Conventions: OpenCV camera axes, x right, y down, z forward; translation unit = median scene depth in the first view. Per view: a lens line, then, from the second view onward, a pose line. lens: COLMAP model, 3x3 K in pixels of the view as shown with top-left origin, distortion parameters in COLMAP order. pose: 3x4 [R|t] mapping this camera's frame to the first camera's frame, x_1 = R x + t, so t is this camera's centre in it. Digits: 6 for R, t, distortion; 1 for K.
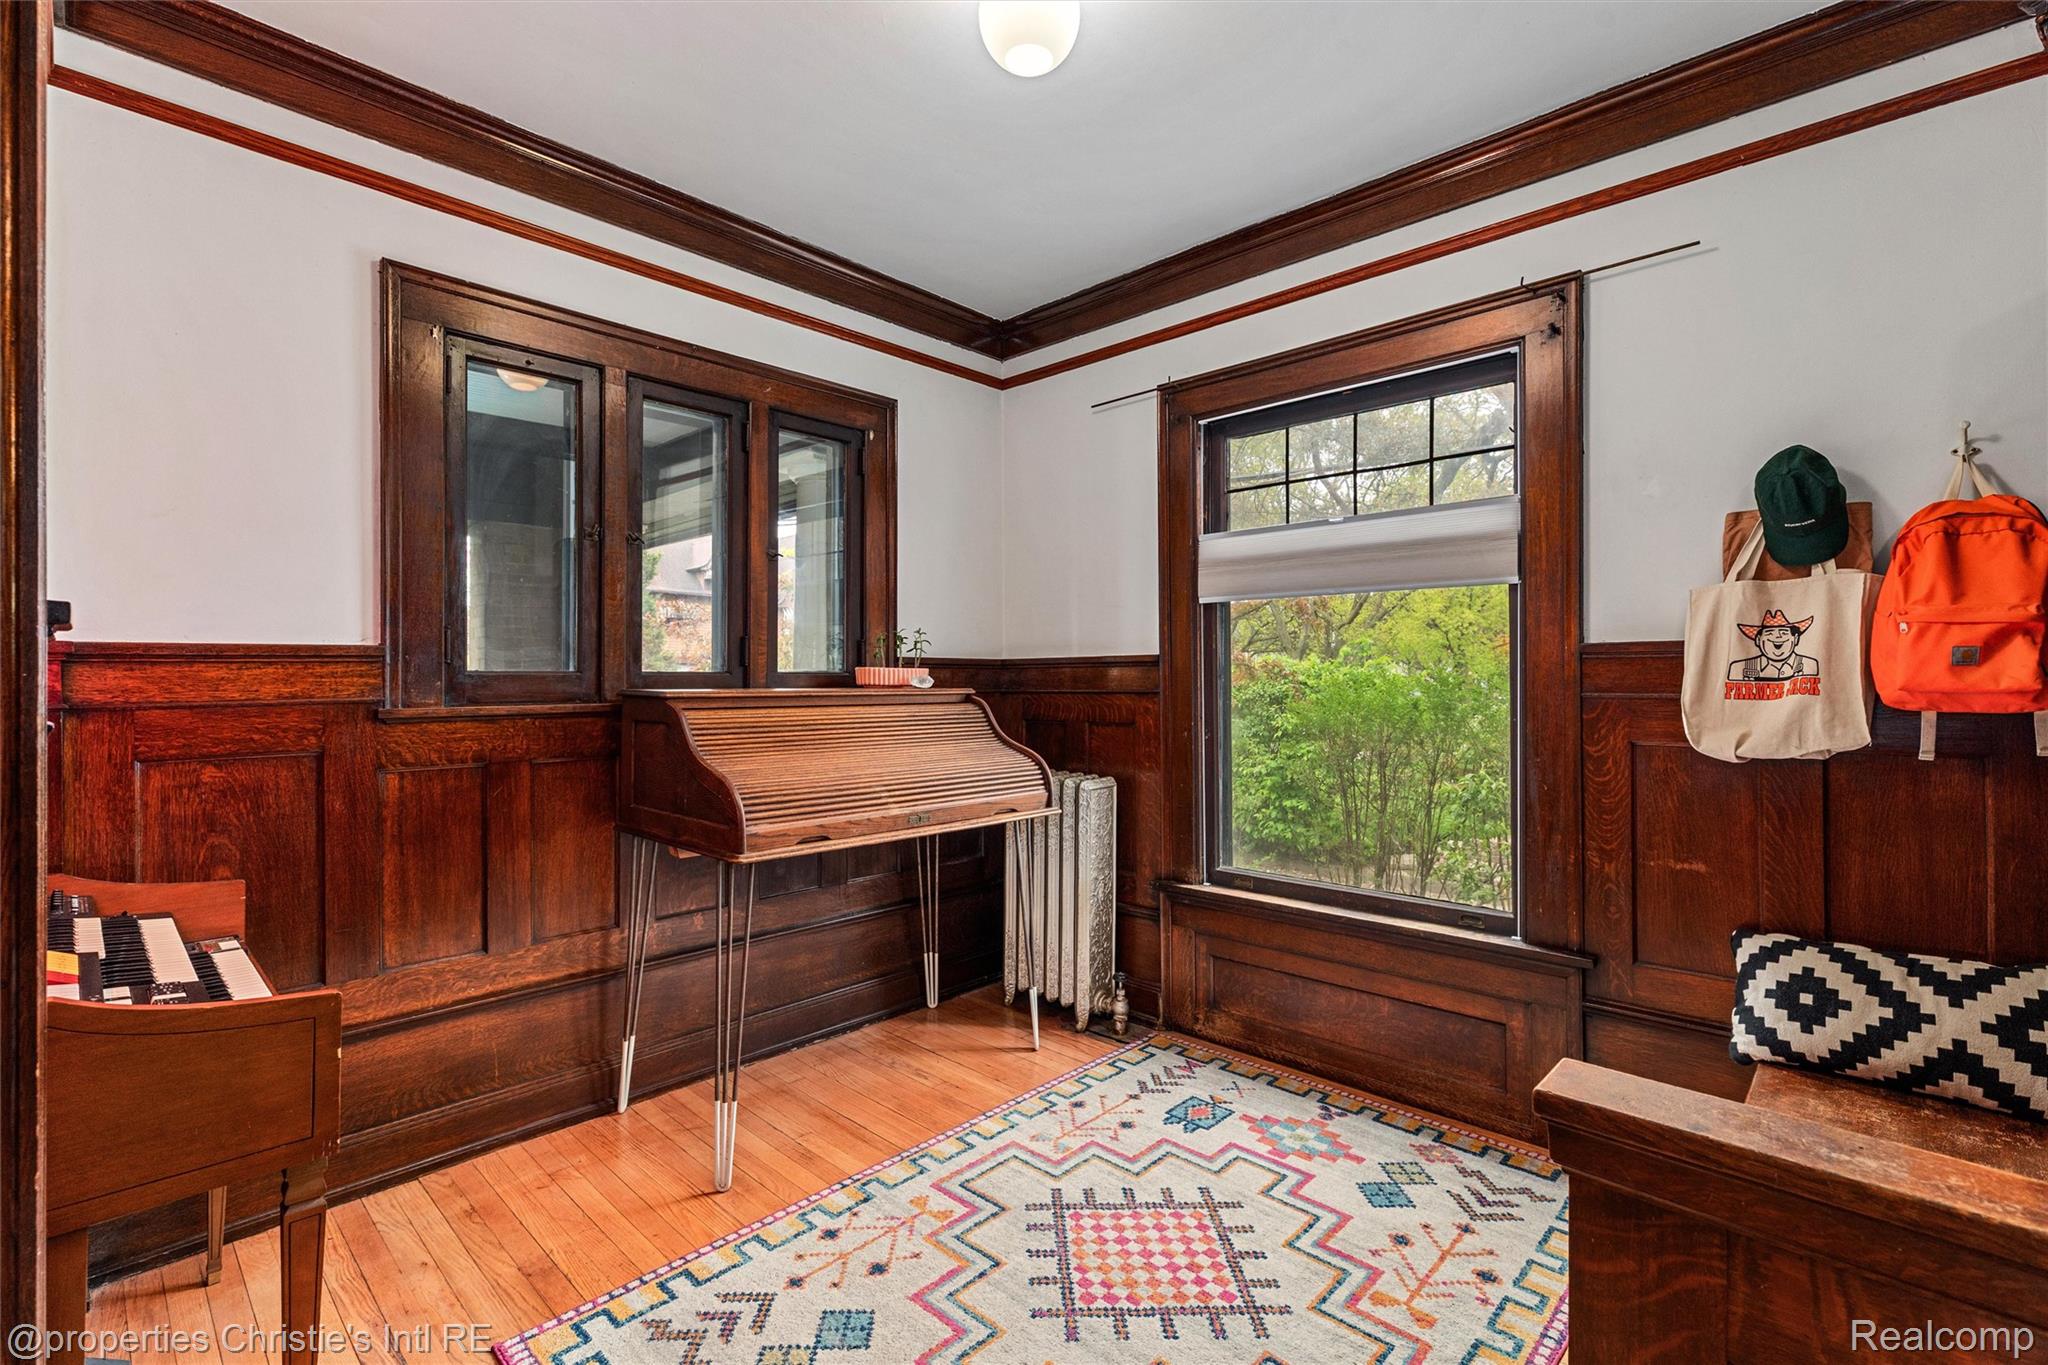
lens RADIAL K [[921.5, 0, 1020.7], [0, 921.5, 677.5], [0, 0, 1]] dist [0.010108, 0.000104]
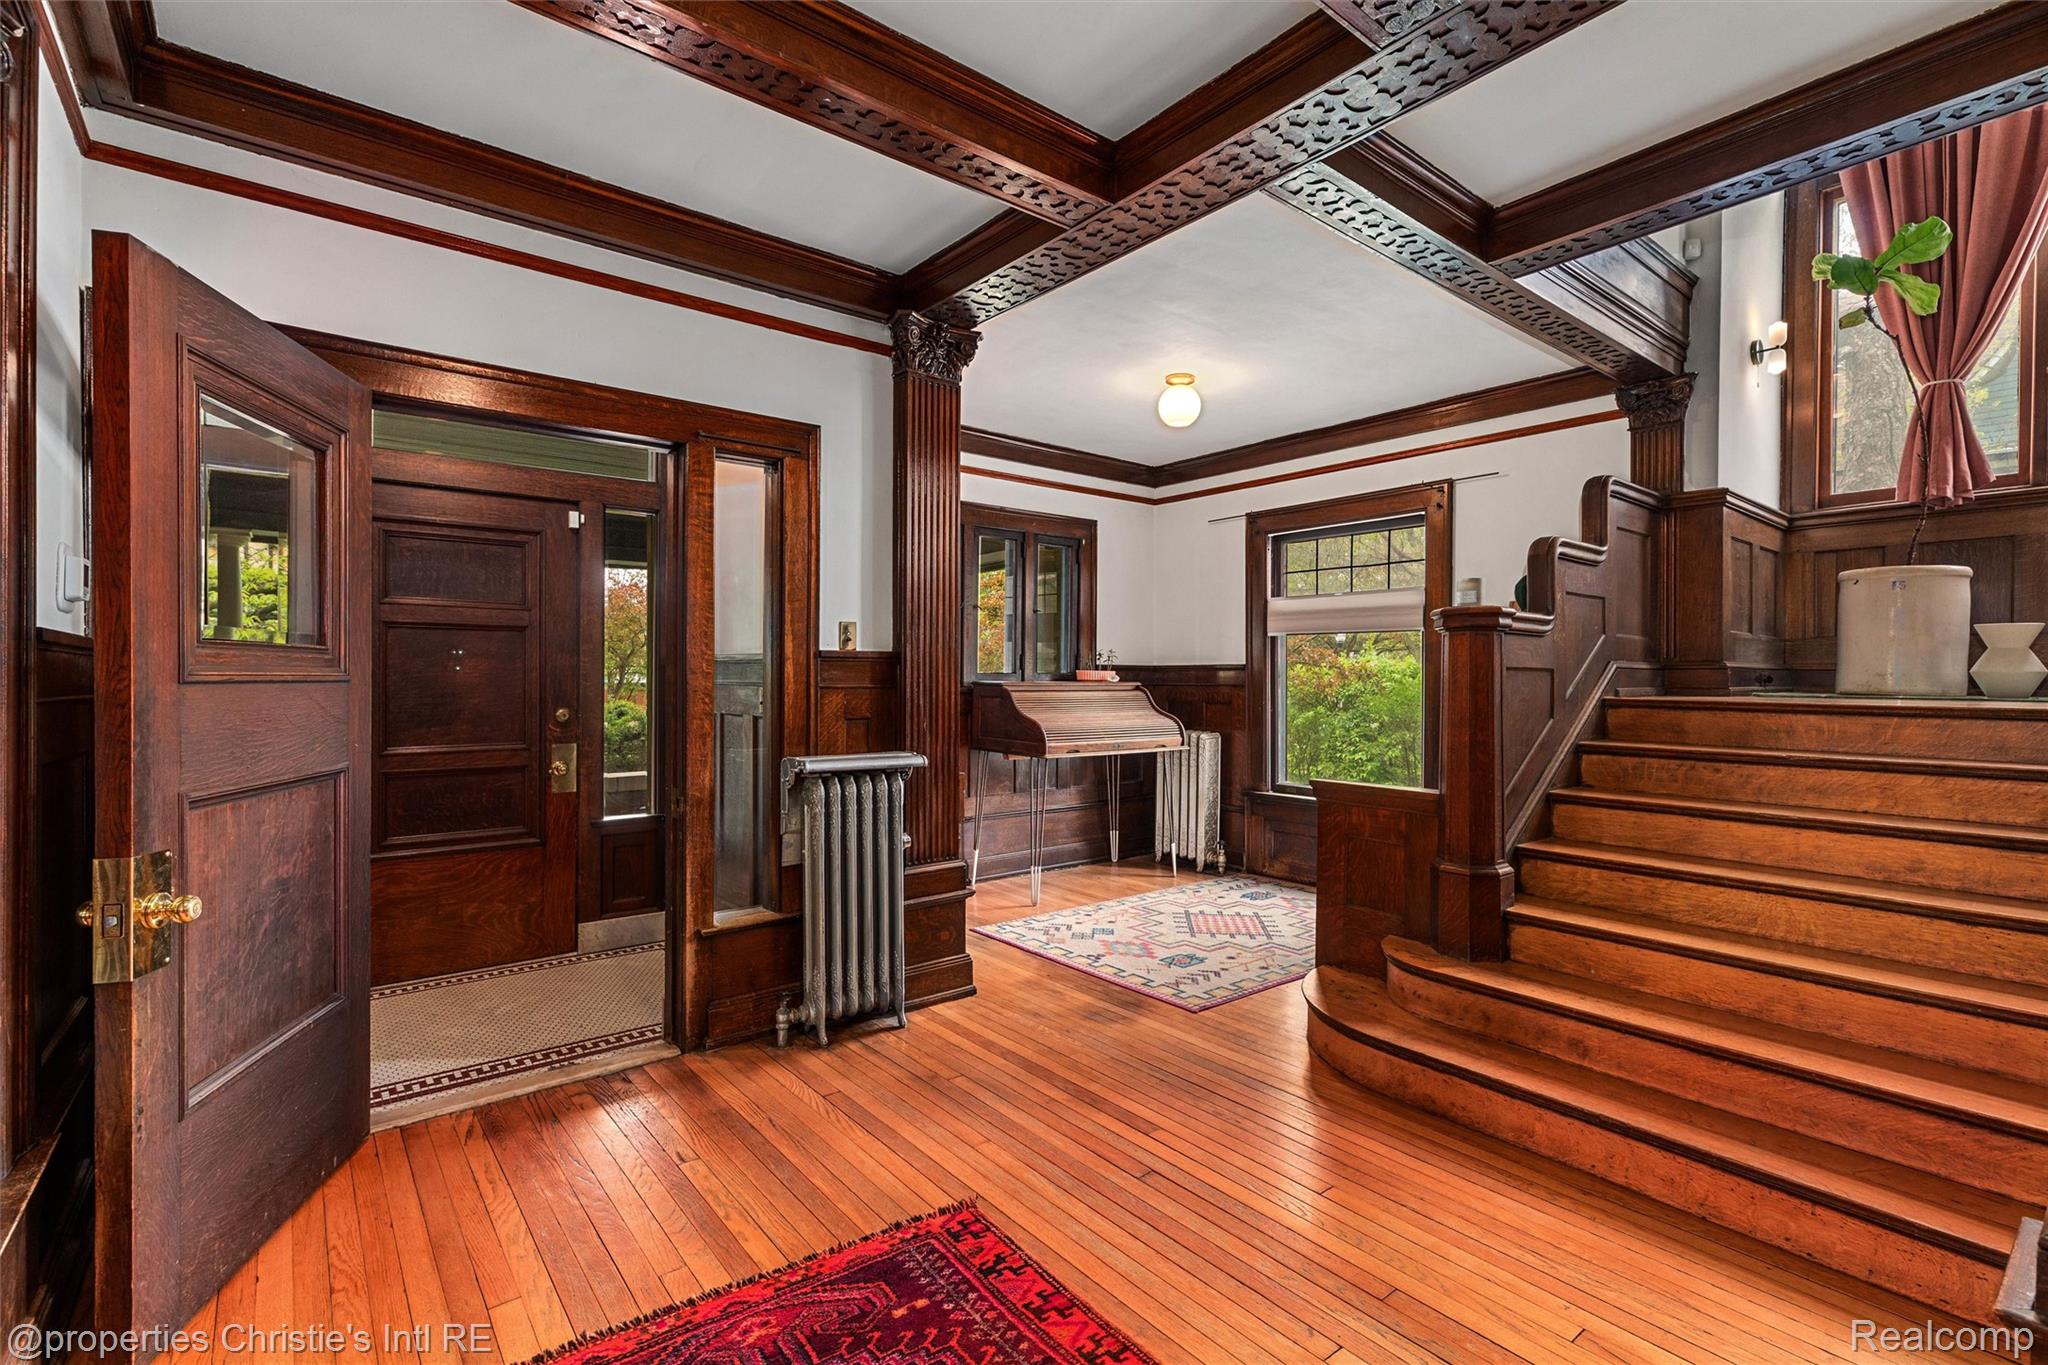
lens RADIAL K [[937.3, 0, 1023.7], [0, 937.3, 676.3], [0, 0, 1]] dist [0.009452, 0.000007]
pose [[0.991788, 0.006642, -0.127719, -0.044106], [-0.006290, 0.999975, 0.003154, -0.004394], [0.127737, -0.002325, 0.991805, -0.867122]]
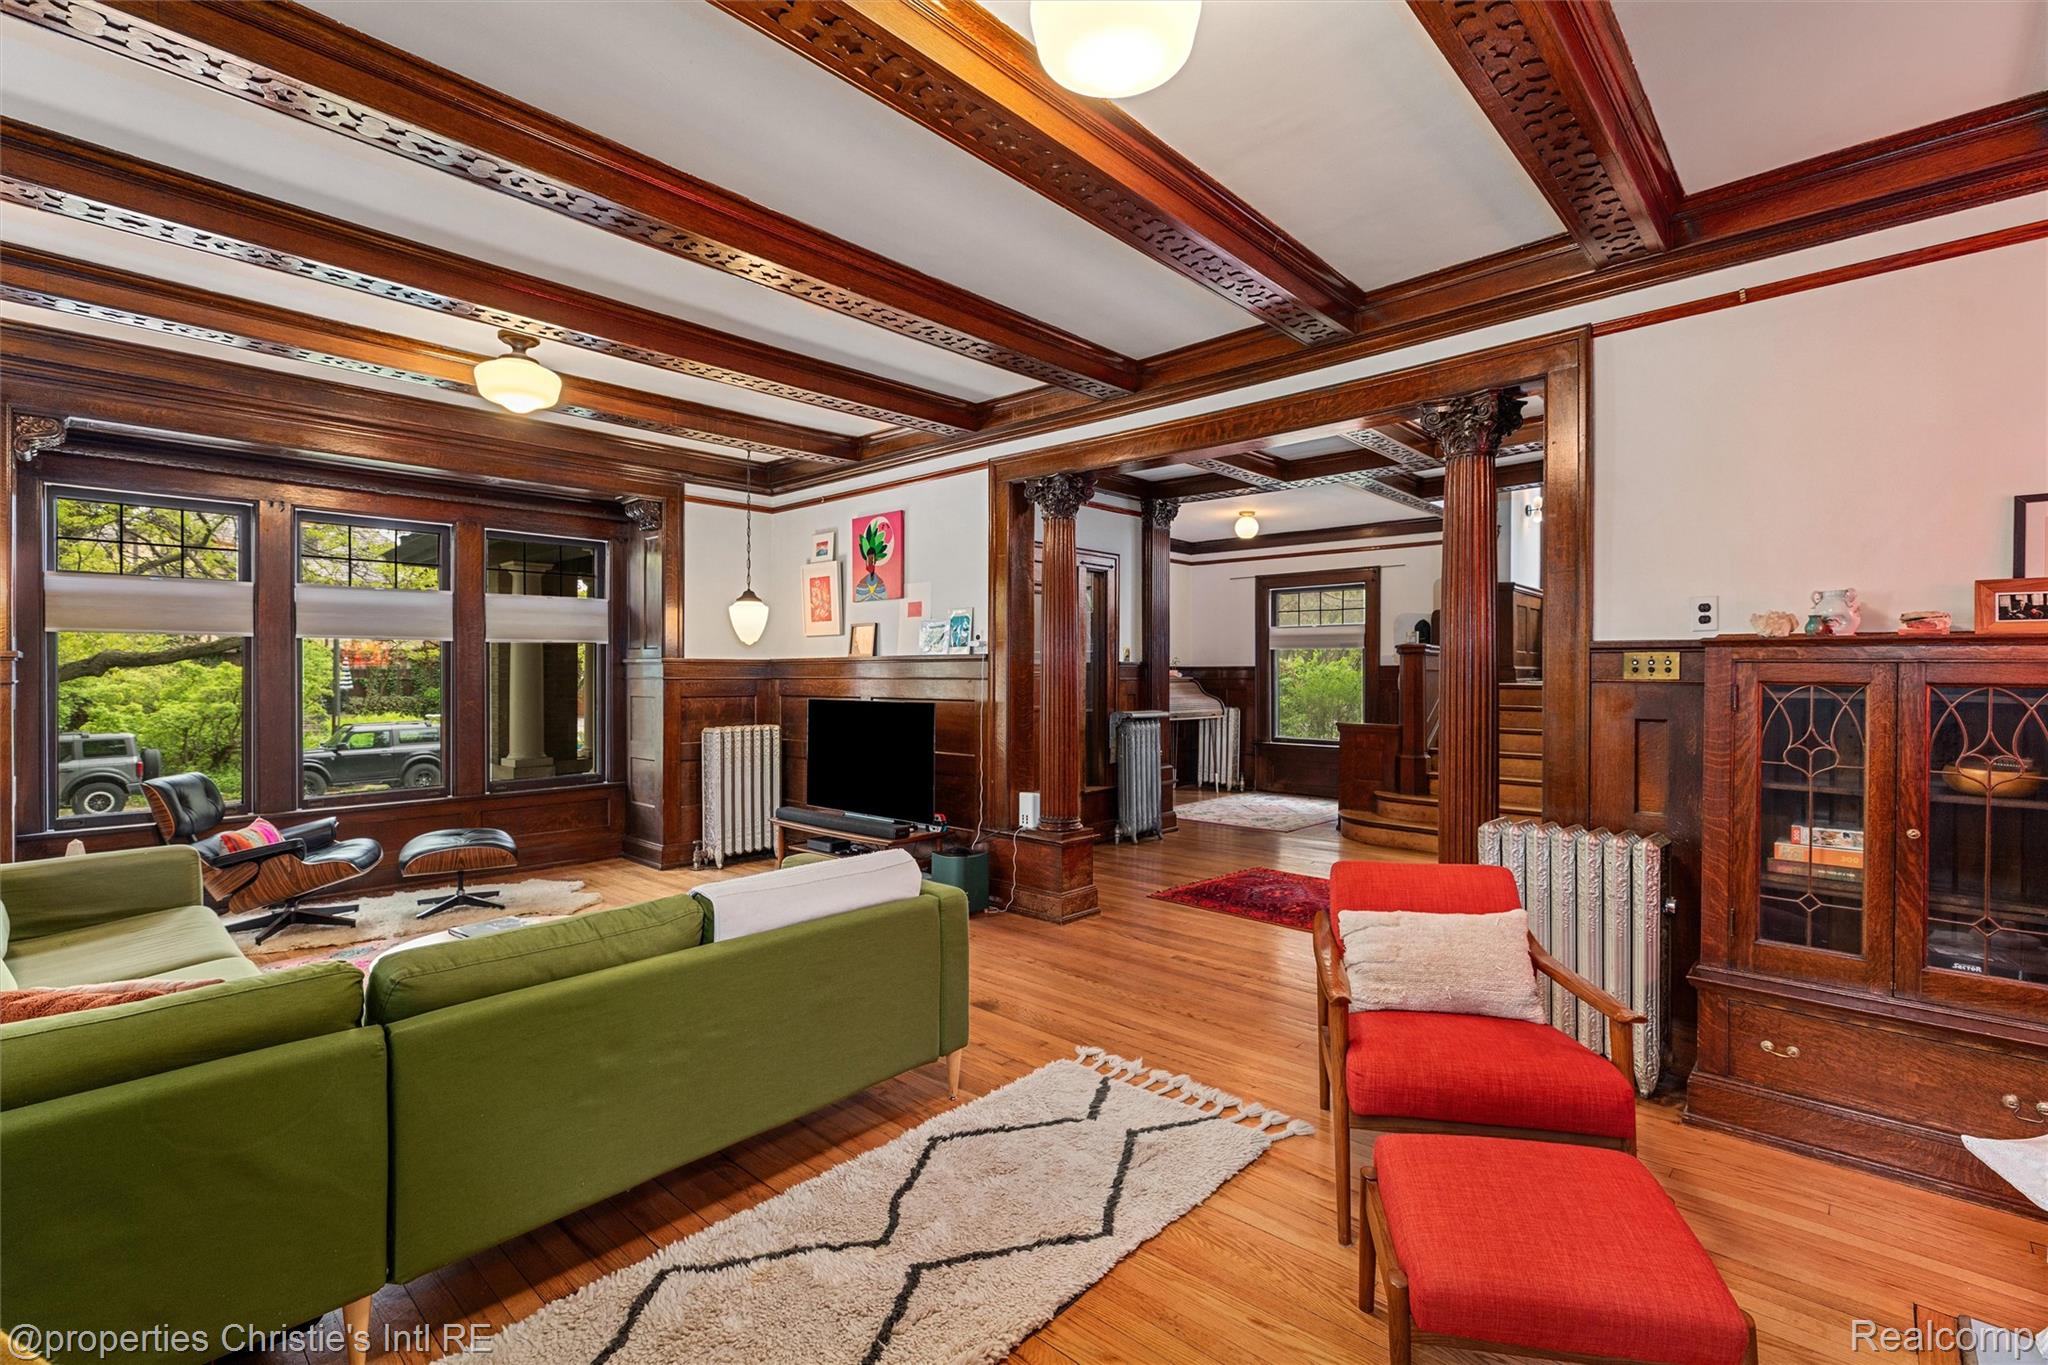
lens RADIAL K [[921.5, 0, 1020.7], [0, 921.5, 677.5], [0, 0, 1]] dist [0.010108, 0.000104]
pose [[0.999607, 0.002344, 0.027923, -0.700504], [-0.002397, 0.999995, 0.001855, 0.008711], [-0.027918, -0.001921, 0.999608, -1.990312]]
